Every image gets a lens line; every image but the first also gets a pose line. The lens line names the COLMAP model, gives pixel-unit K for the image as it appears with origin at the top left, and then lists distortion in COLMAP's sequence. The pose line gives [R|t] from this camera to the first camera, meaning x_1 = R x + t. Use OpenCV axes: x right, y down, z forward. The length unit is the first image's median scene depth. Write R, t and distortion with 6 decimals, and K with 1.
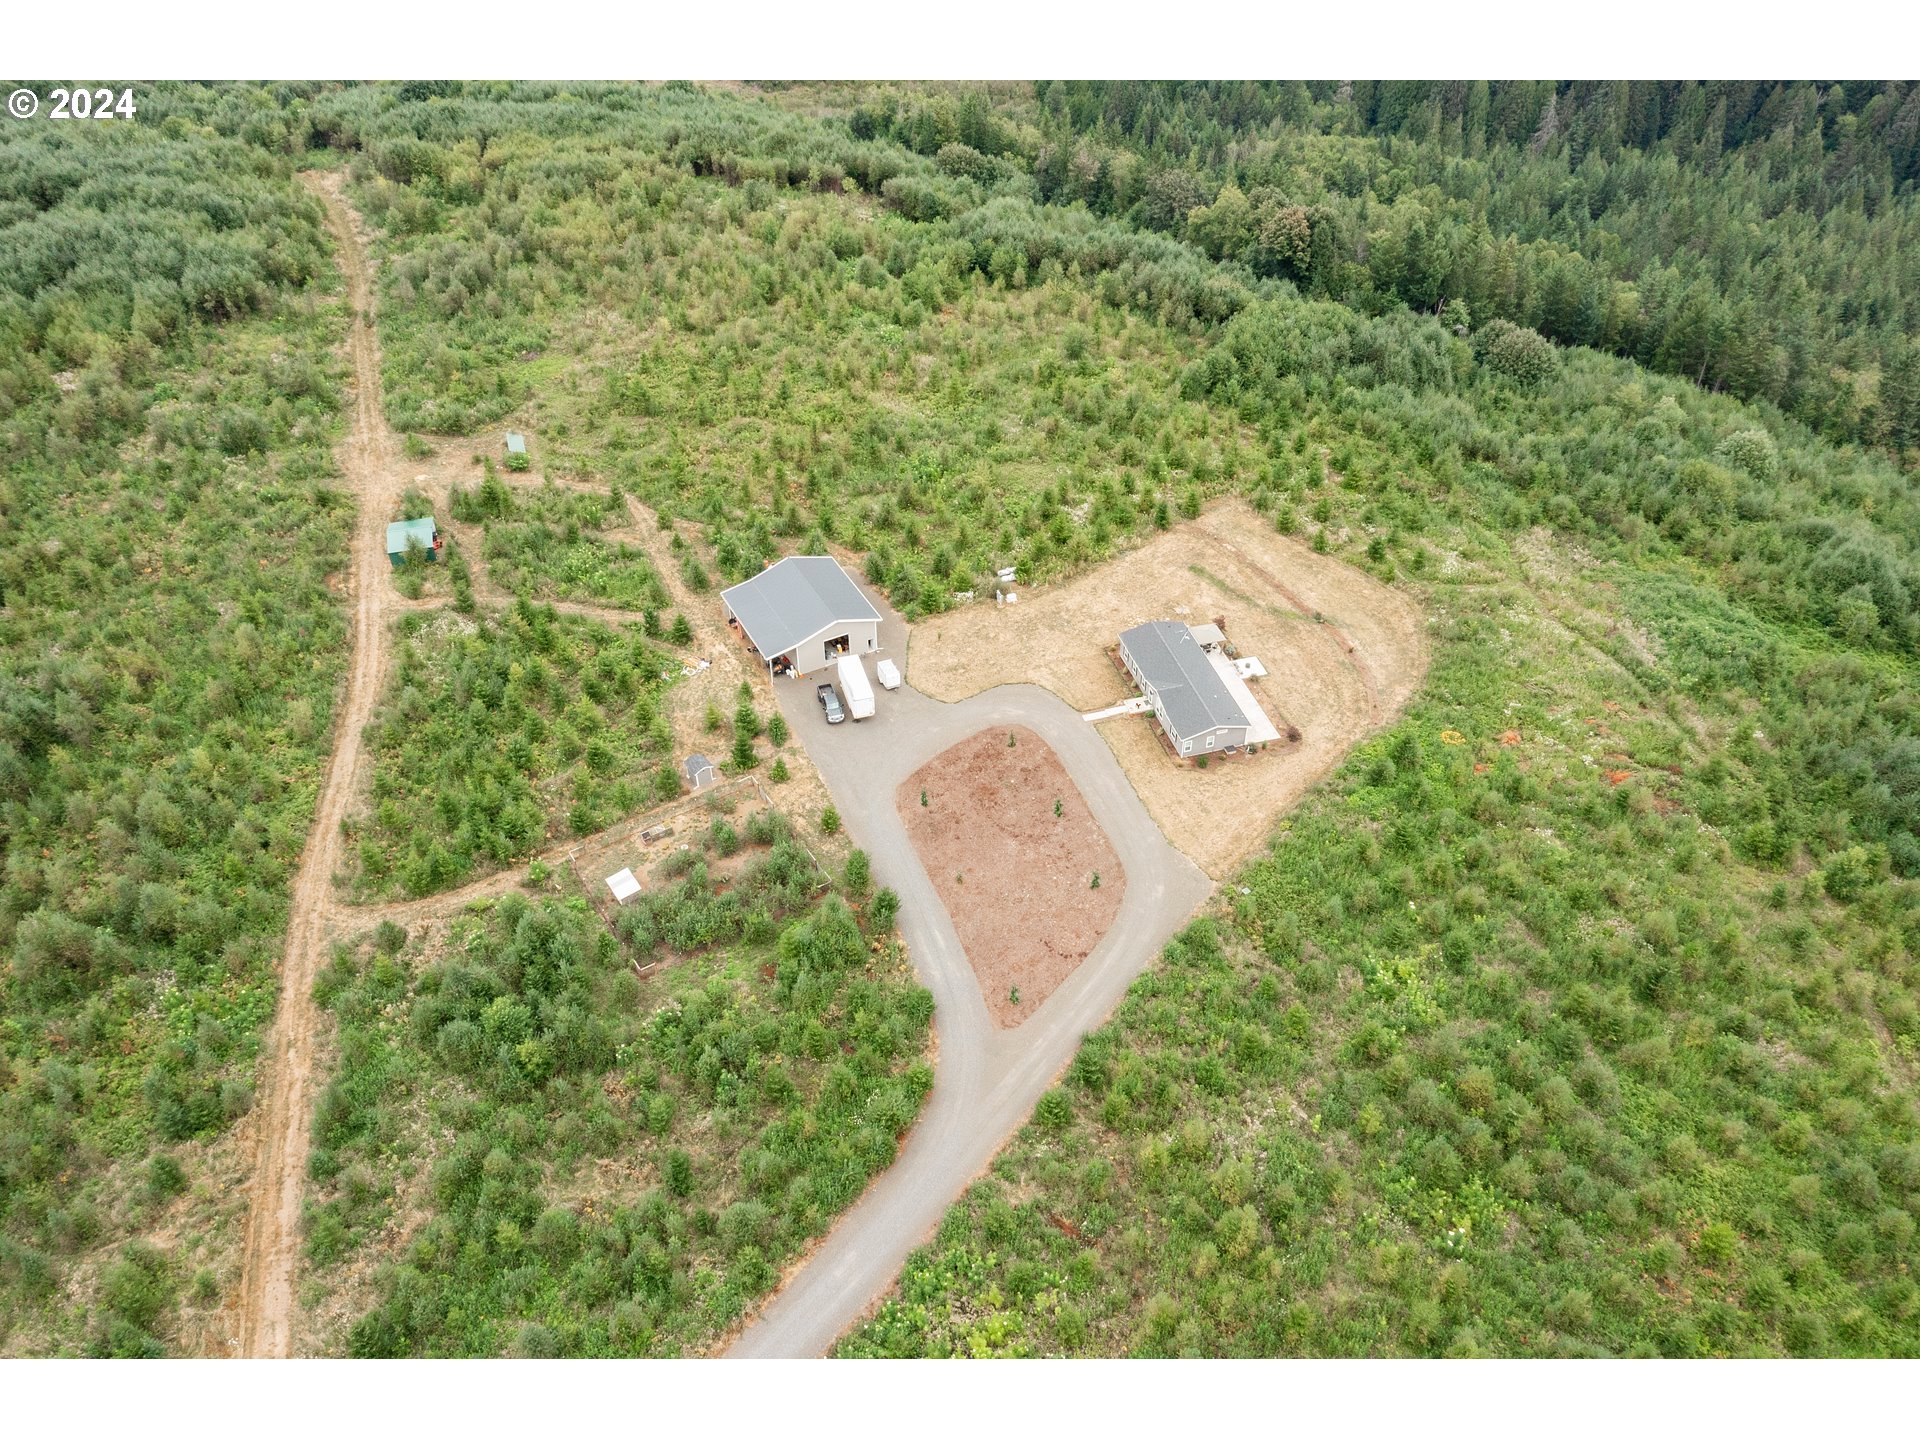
lens RADIAL K [[1477.5, 0, 960.0], [0, 1477.5, 720.0], [0, 0, 1]] dist [-0.006476, 0.043370]
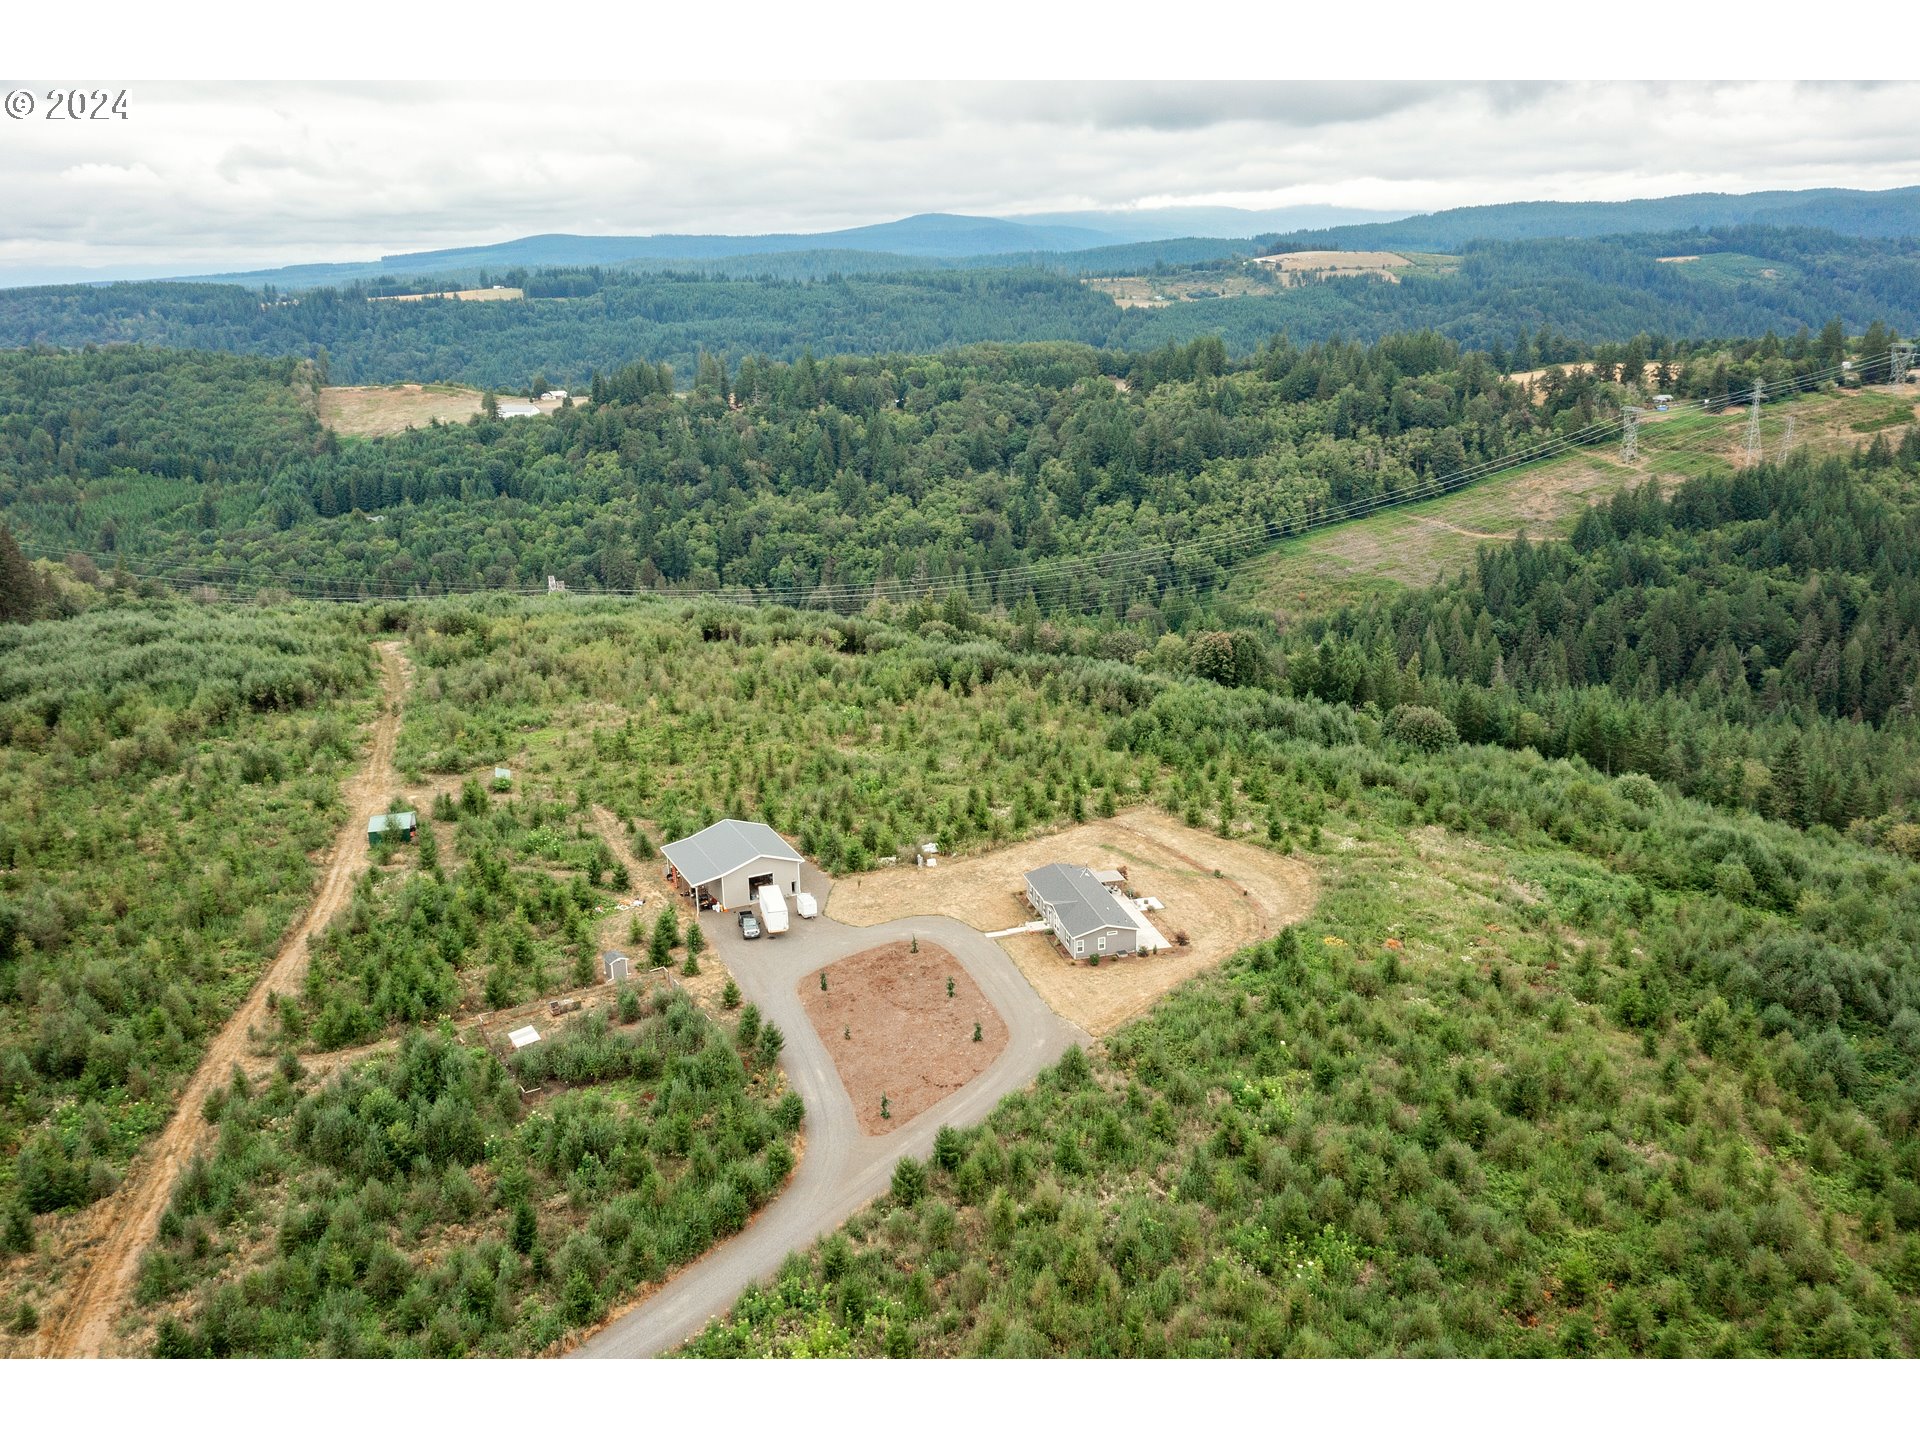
lens RADIAL K [[1490.5, 0, 960.0], [0, 1490.5, 720.0], [0, 0, 1]] dist [0.001091, 0.001682]
pose [[0.999460, -0.005593, -0.032390, 0.090064], [-0.008393, 0.909332, -0.415986, 0.270370], [0.031780, 0.416033, 0.908794, -0.028103]]
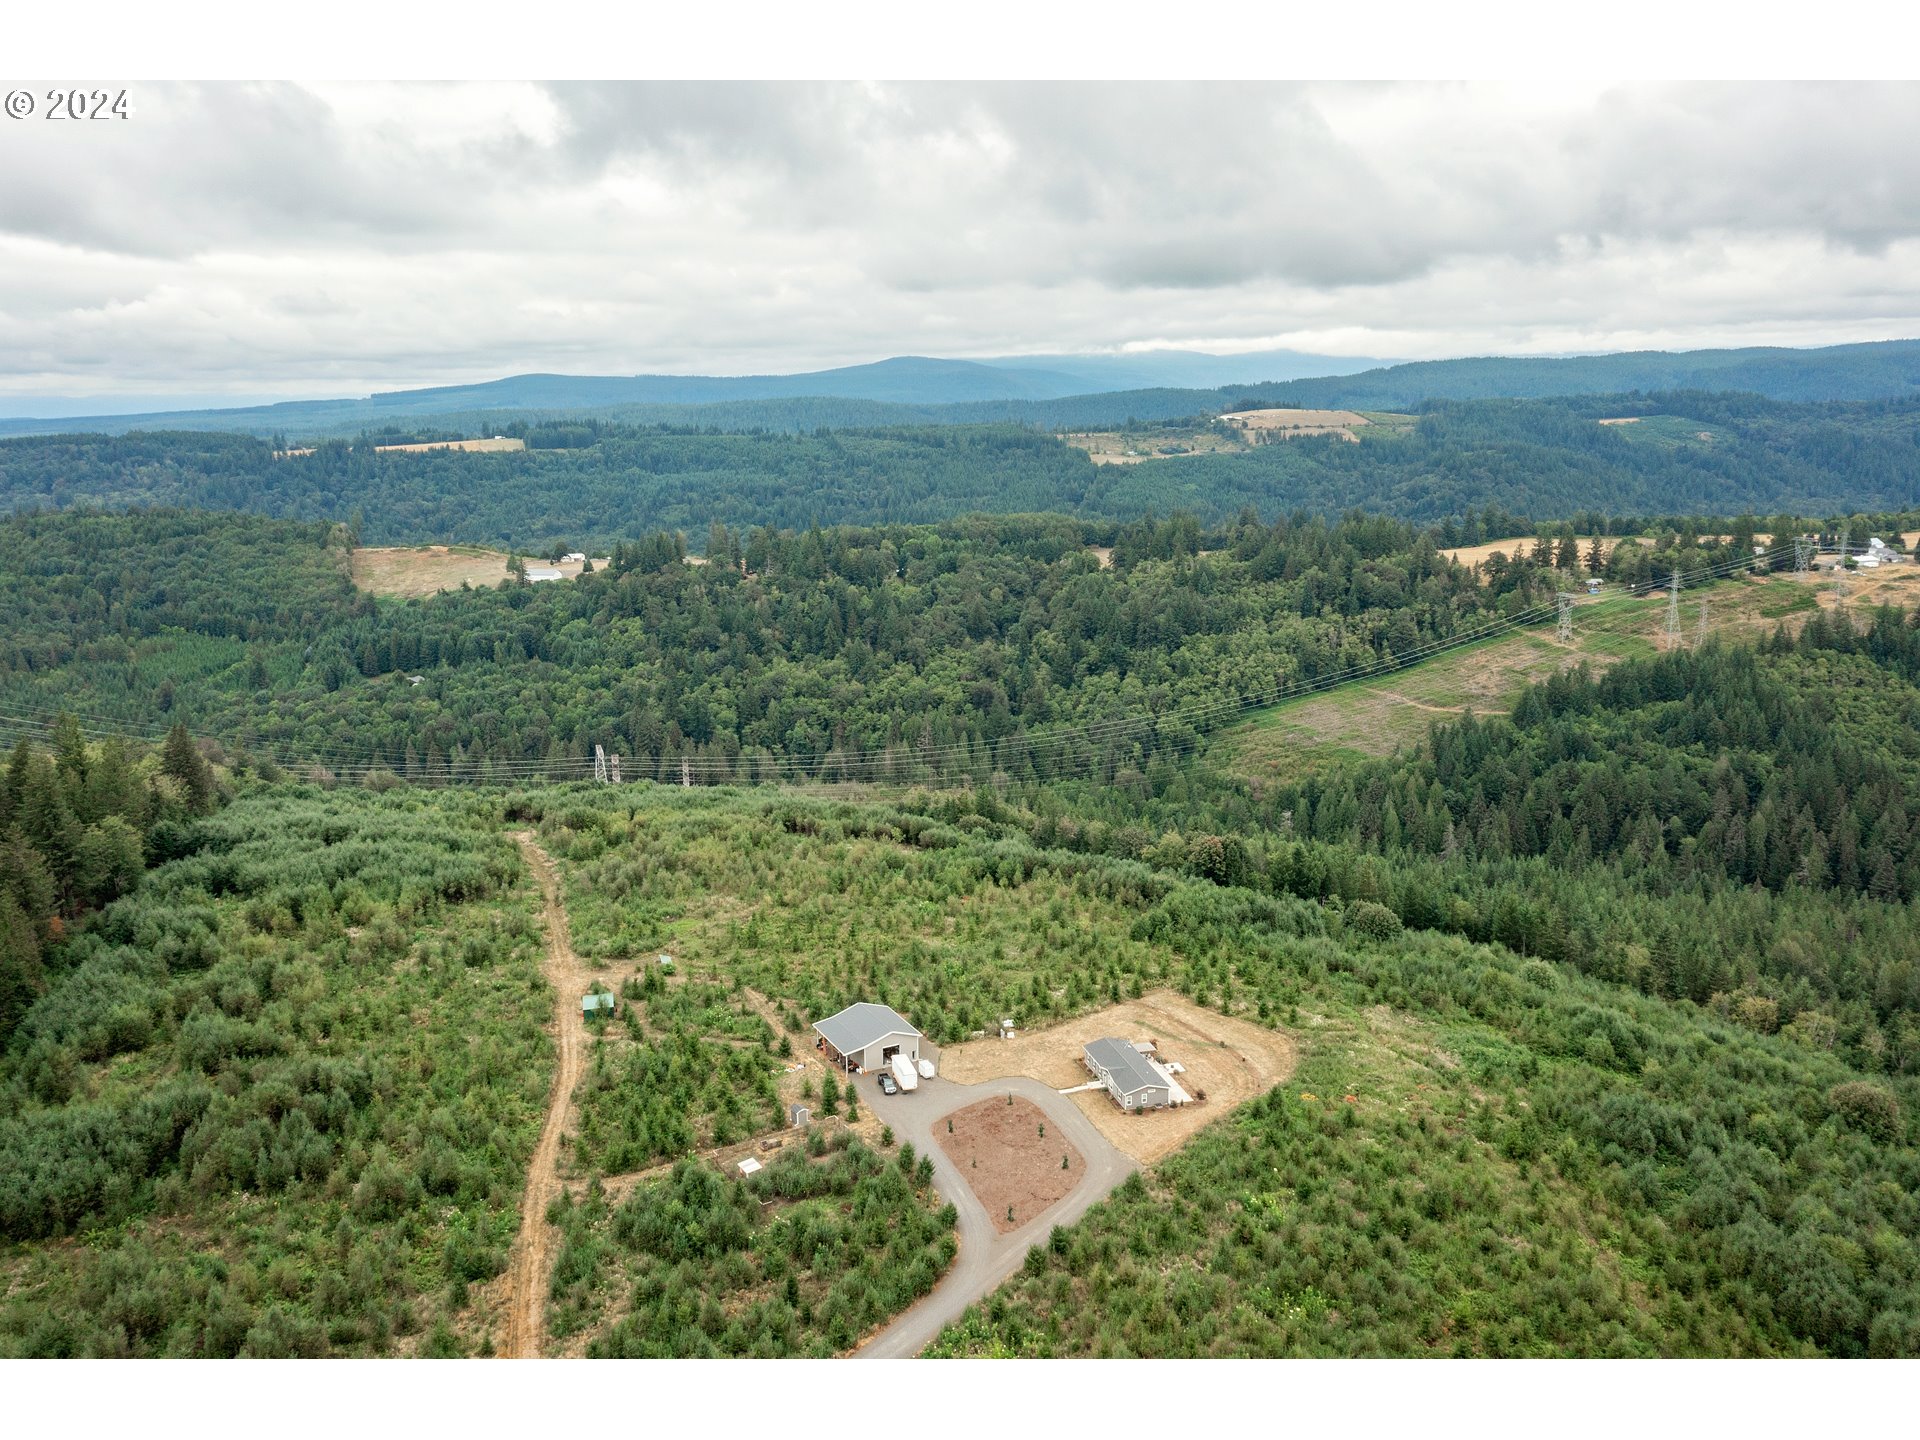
lens RADIAL K [[1490.5, 0, 960.0], [0, 1490.5, 720.0], [0, 0, 1]] dist [0.001091, 0.001682]
pose [[0.999923, -0.002748, -0.012093, 0.003548], [-0.003560, 0.870485, -0.492183, 0.363641], [0.011879, 0.492188, 0.870408, -0.420951]]
